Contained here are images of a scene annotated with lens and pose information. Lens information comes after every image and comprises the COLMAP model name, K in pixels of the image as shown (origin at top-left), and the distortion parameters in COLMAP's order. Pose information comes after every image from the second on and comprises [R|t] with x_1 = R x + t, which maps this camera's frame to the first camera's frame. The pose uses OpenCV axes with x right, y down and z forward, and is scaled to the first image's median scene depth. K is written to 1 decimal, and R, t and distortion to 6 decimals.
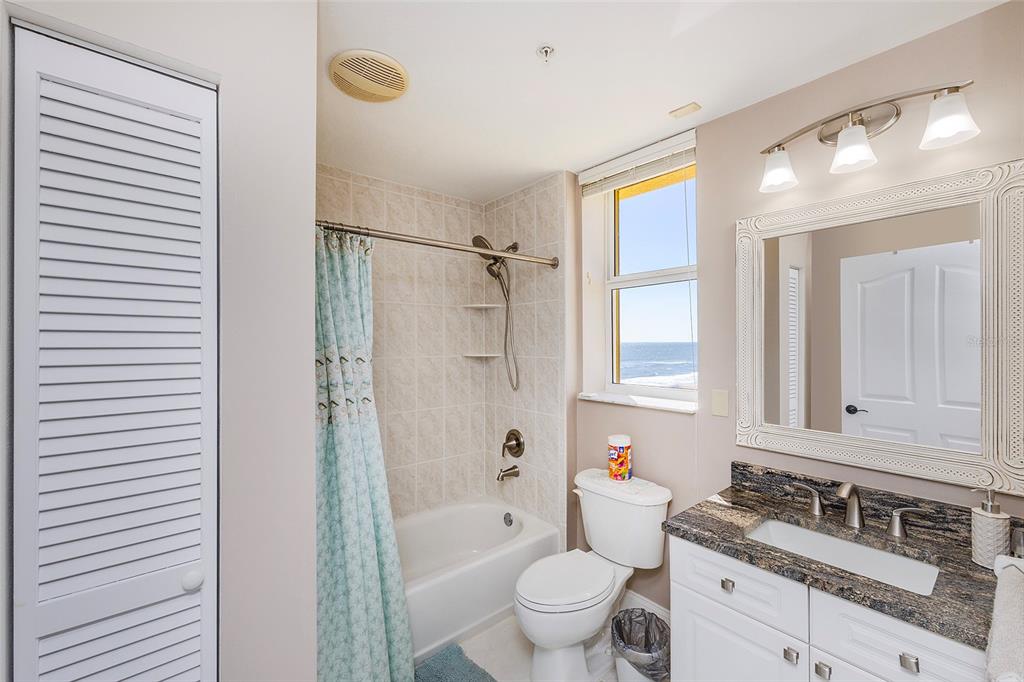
lens RADIAL K [[414.5, 0, 509.5], [0, 414.5, 344.5], [0, 0, 1]] dist [-0.000310, -0.000279]
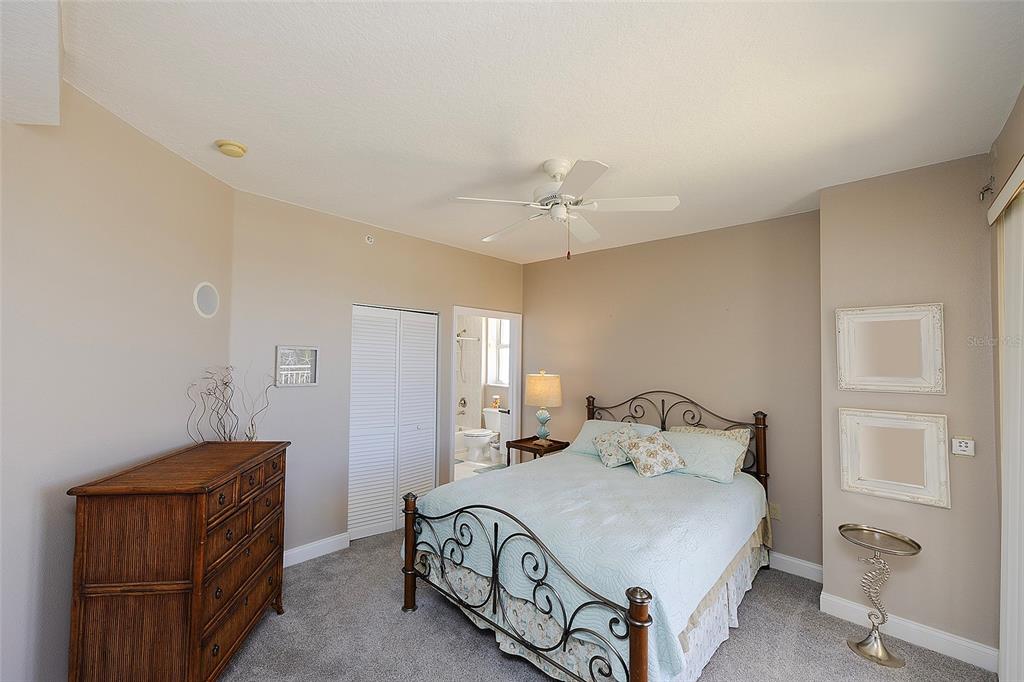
lens RADIAL K [[414.5, 0, 509.5], [0, 414.5, 344.5], [0, 0, 1]] dist [-0.000310, -0.000279]
pose [[0.988726, 0.021730, 0.148152, -0.107381], [-0.017005, 0.999308, -0.033089, -0.066037], [-0.148768, 0.030197, 0.988411, -1.890165]]
